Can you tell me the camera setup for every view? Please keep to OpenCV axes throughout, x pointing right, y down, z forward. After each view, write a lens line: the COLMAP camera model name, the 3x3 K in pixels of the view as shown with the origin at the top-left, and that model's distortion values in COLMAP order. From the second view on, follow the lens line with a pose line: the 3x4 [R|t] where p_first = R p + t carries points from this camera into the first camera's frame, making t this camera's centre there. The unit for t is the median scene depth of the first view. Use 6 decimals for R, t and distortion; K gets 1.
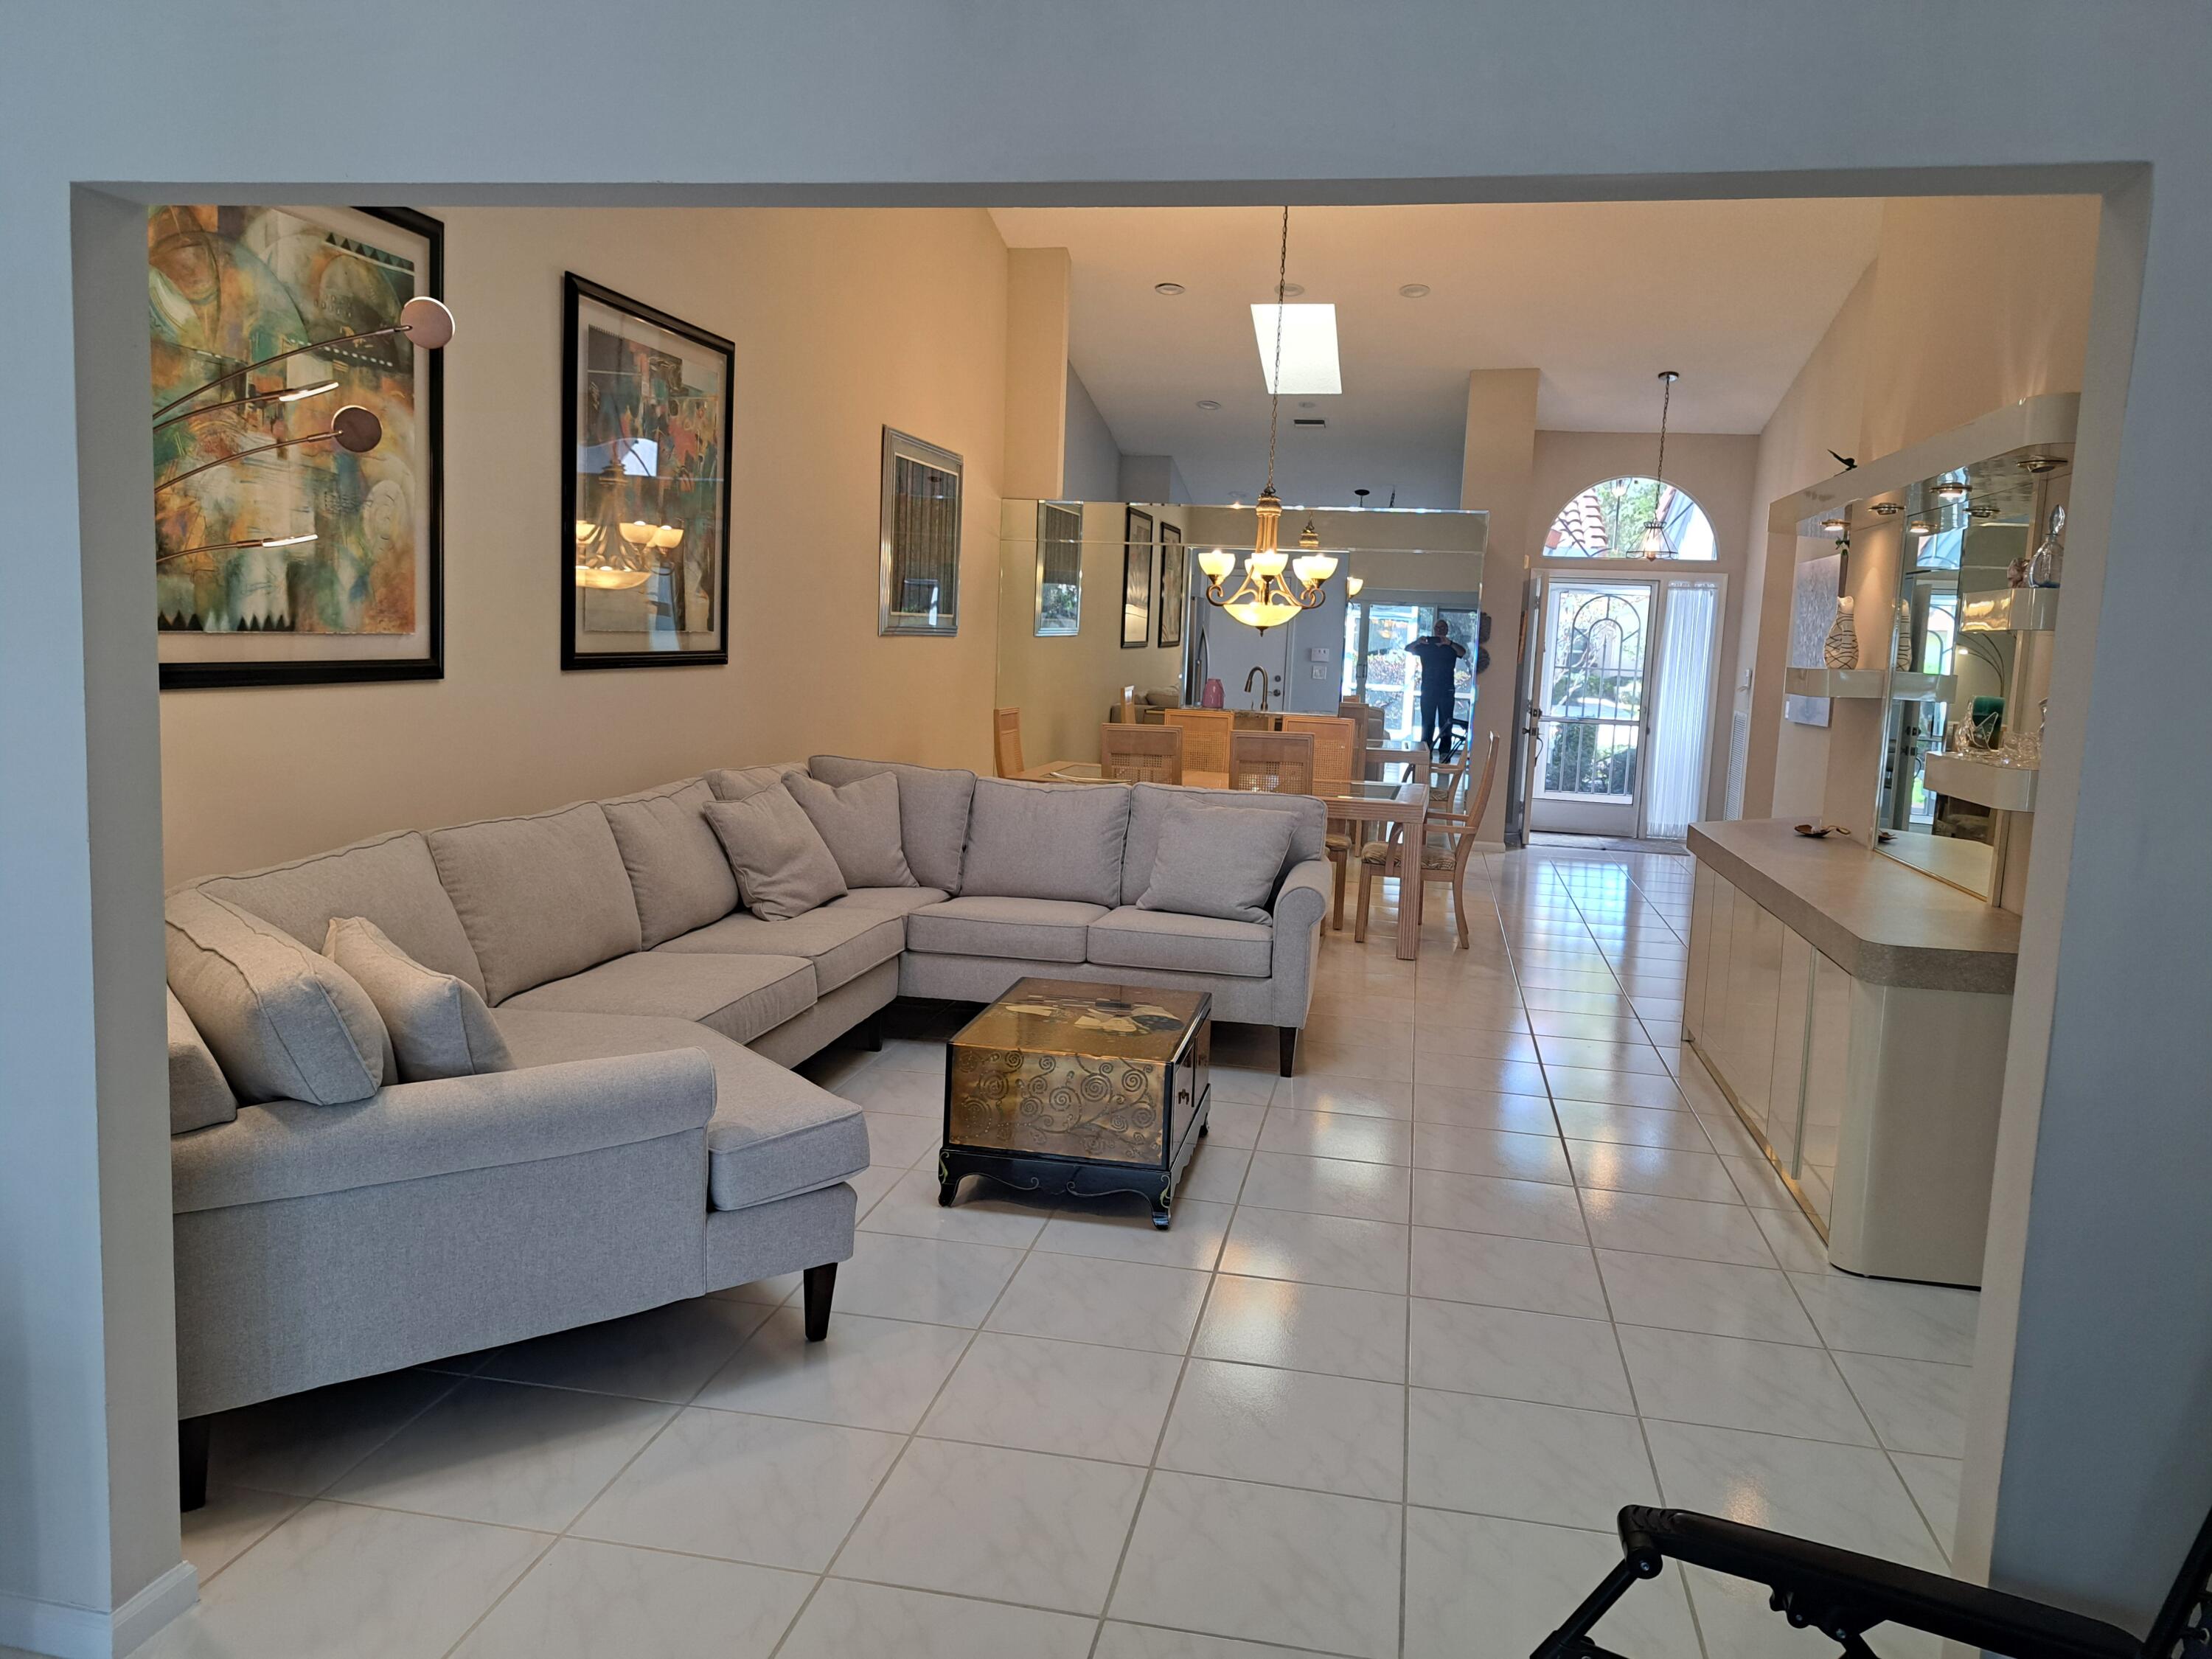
lens RADIAL K [[1602.8, 0, 1101.4], [0, 1602.8, 827.1], [0, 0, 1]] dist [0.089181, -0.110254]
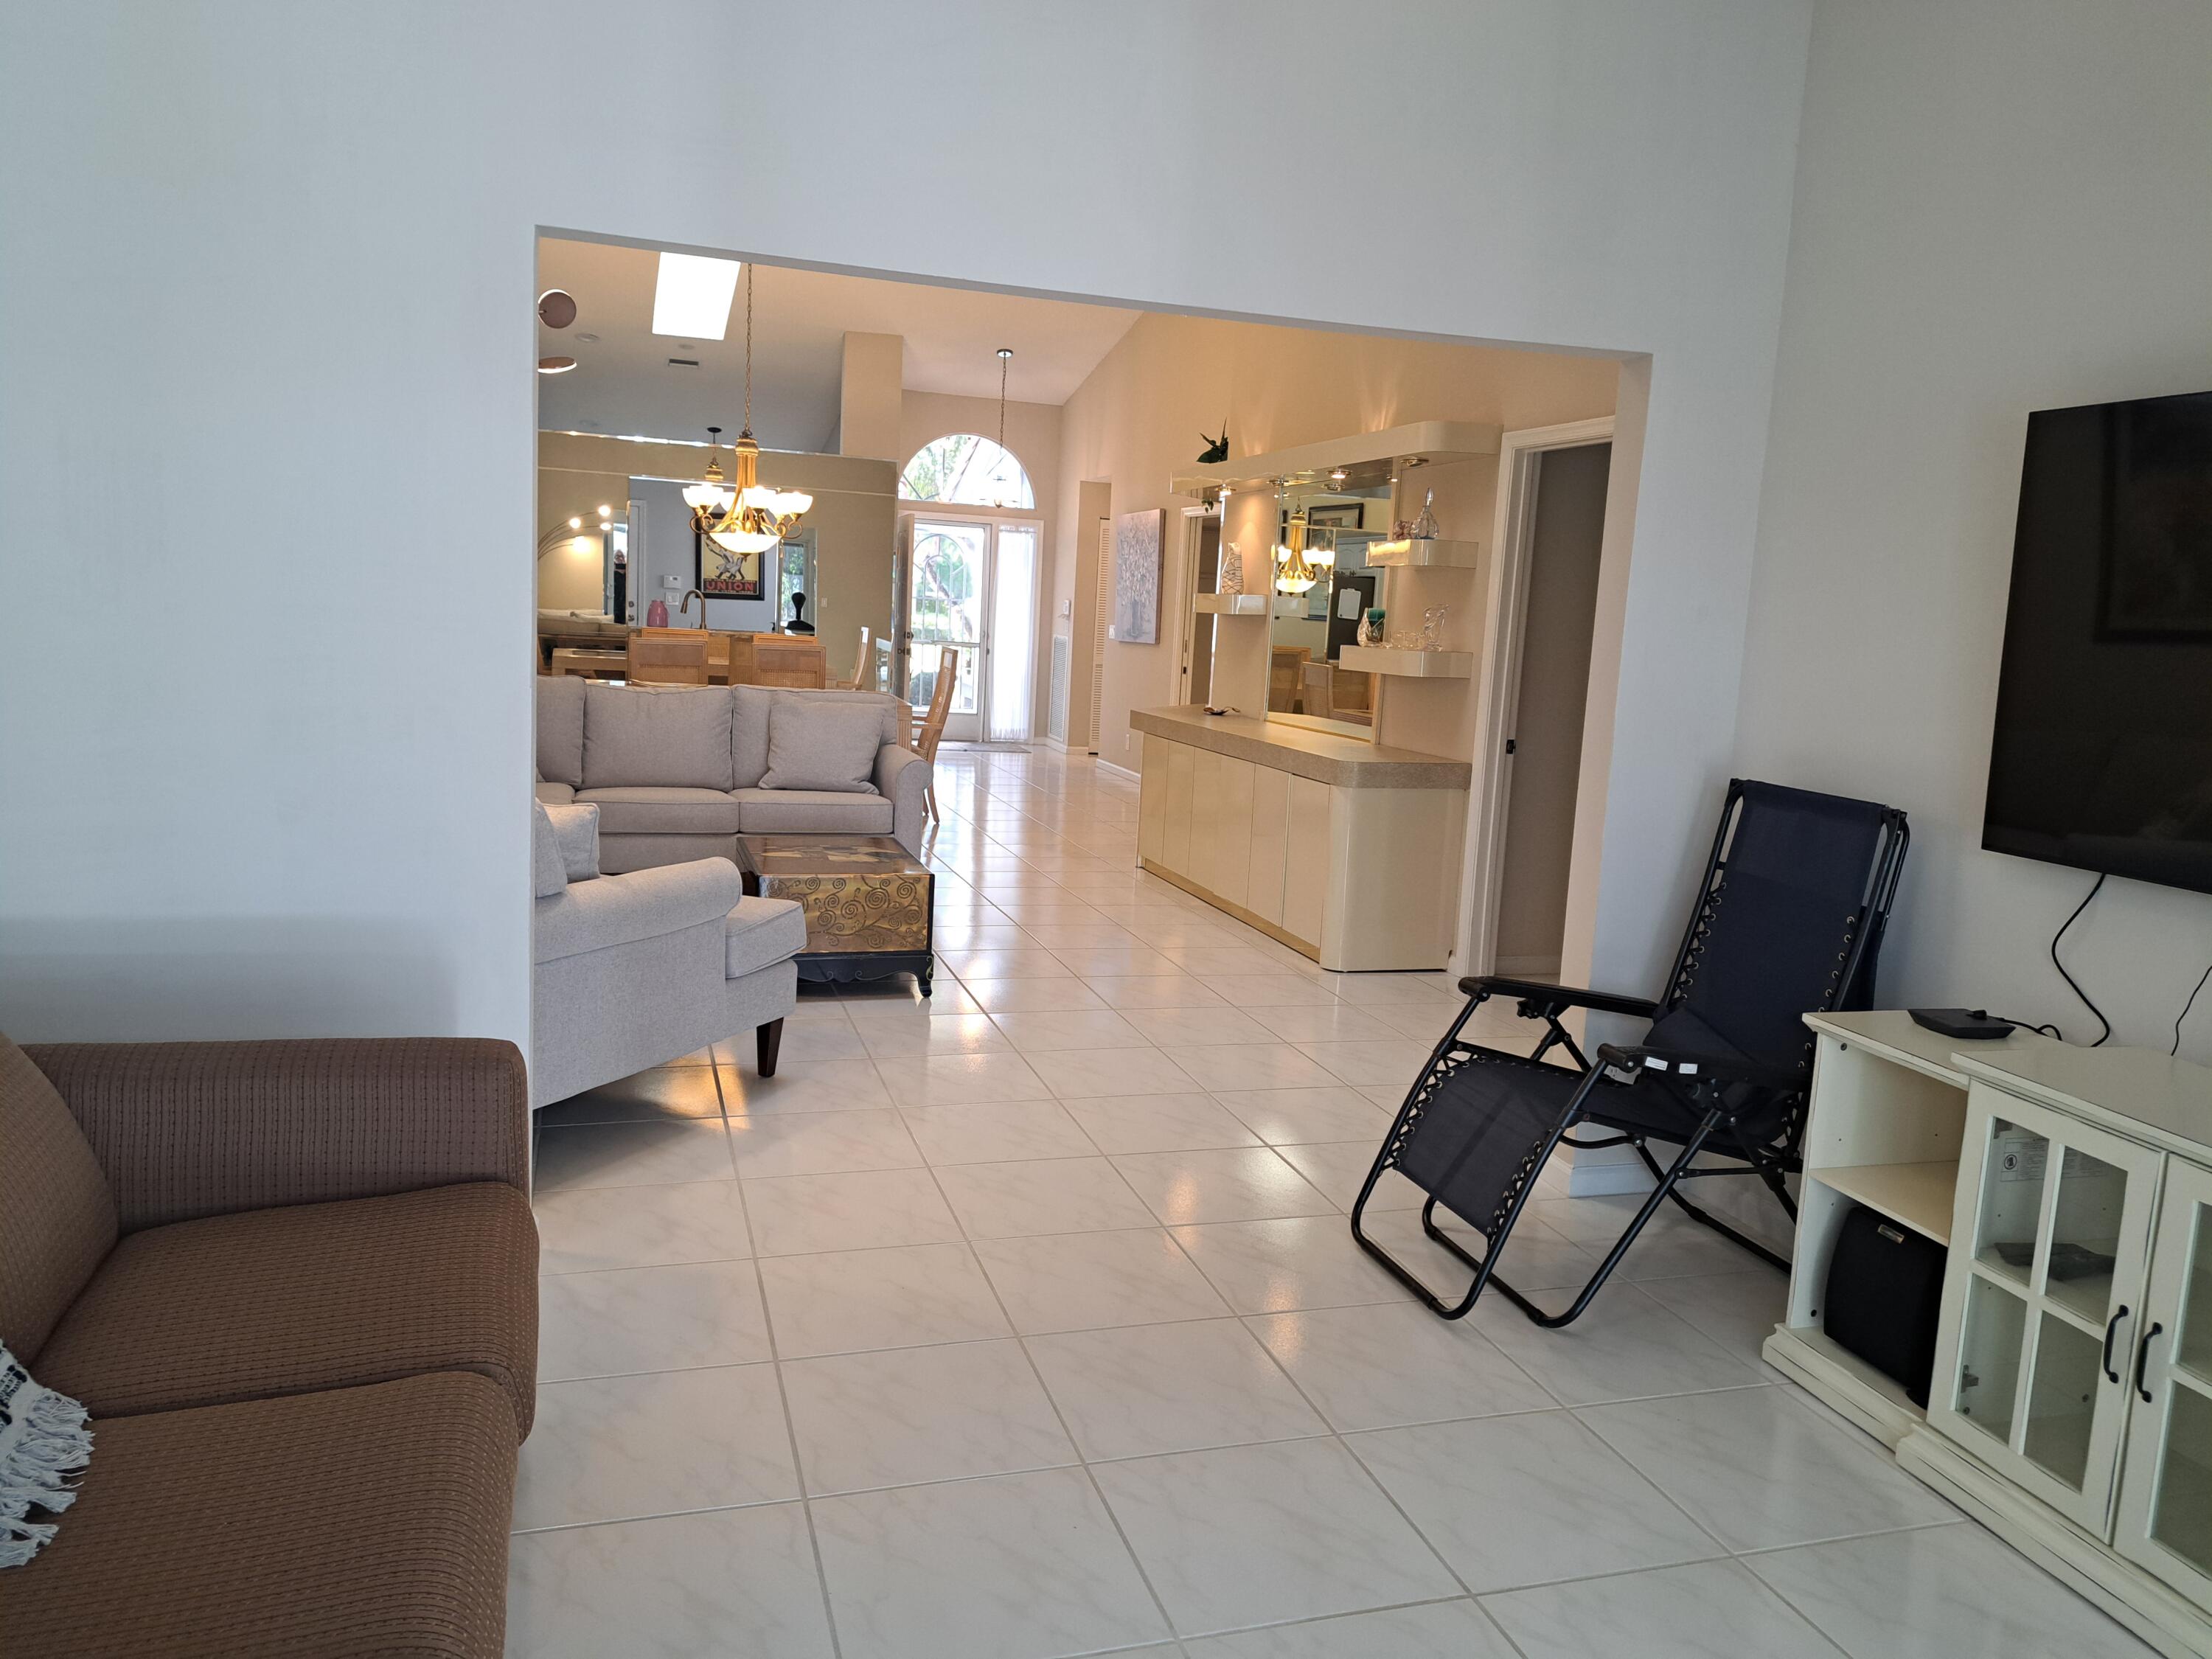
lens RADIAL K [[1602.8, 0, 1101.4], [0, 1602.8, 827.1], [0, 0, 1]] dist [0.089181, -0.110254]
pose [[0.881704, -0.060646, 0.467889, -0.230905], [0.041774, 0.997844, 0.050617, 0.021491], [-0.469950, -0.025084, 0.882336, -0.133999]]
